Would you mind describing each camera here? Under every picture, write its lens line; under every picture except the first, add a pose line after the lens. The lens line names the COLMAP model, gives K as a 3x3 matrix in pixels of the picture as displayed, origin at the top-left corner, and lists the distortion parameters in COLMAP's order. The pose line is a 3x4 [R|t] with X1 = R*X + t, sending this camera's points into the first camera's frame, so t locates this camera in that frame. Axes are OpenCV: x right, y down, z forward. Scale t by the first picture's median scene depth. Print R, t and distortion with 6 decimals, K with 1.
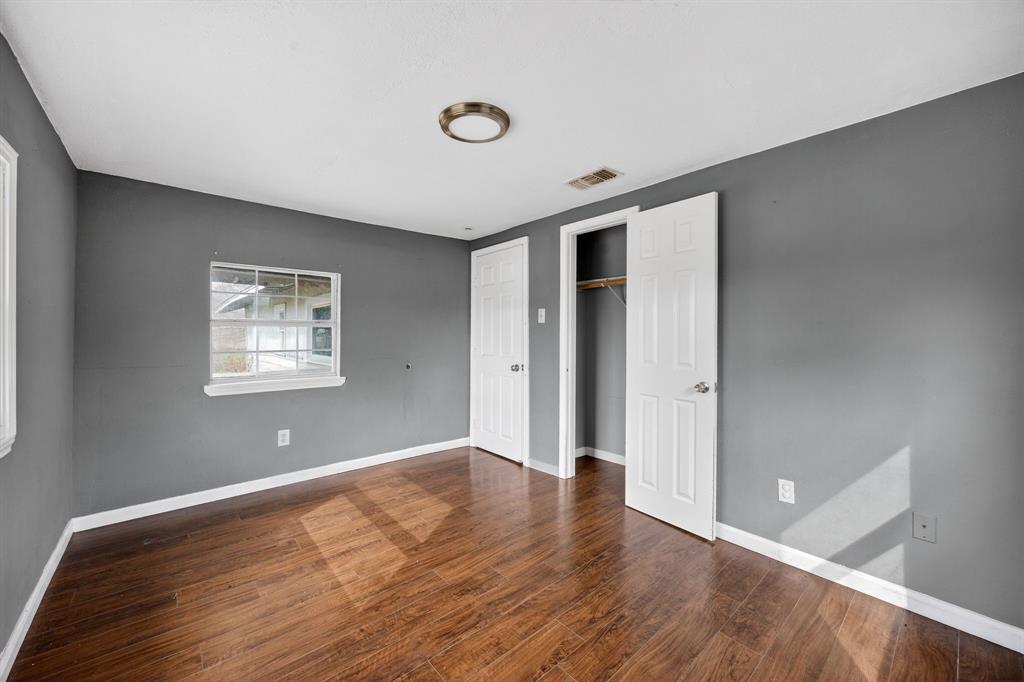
lens RADIAL K [[404.3, 0, 500.1], [0, 404.3, 326.6], [0, 0, 1]] dist [-0.004621, 0.000167]
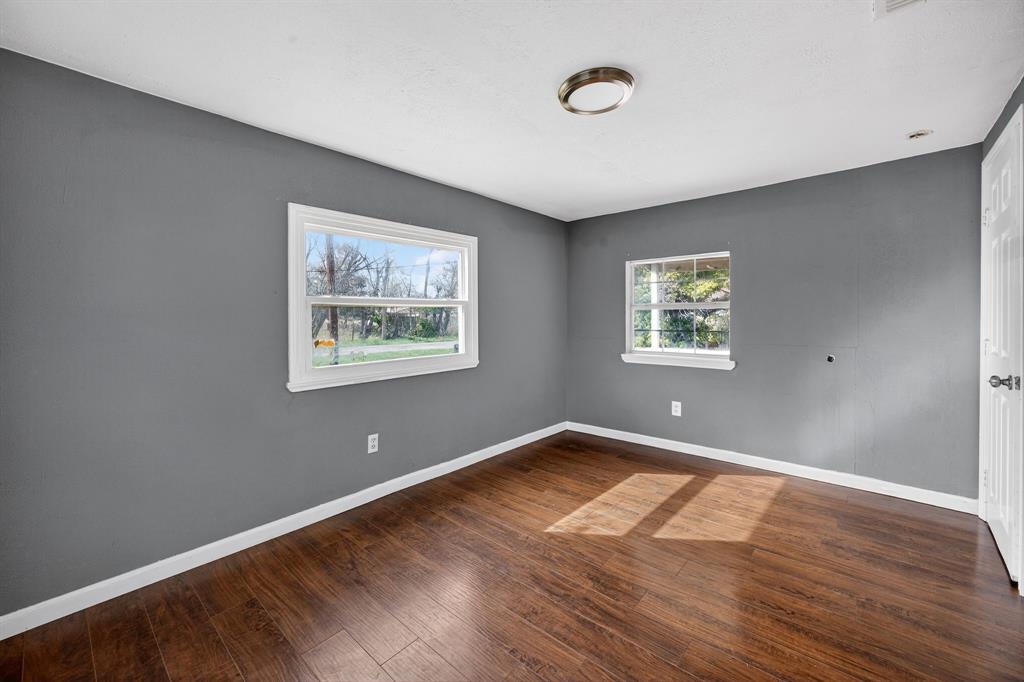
lens RADIAL K [[404.3, 0, 515.7], [0, 404.3, 319.5], [0, 0, 1]] dist [-0.004621, 0.000167]
pose [[0.143479, 0.002989, -0.989649, 0.707810], [0.023754, 0.999697, 0.006464, 0.015926], [0.989368, -0.024436, 0.143364, 0.572466]]
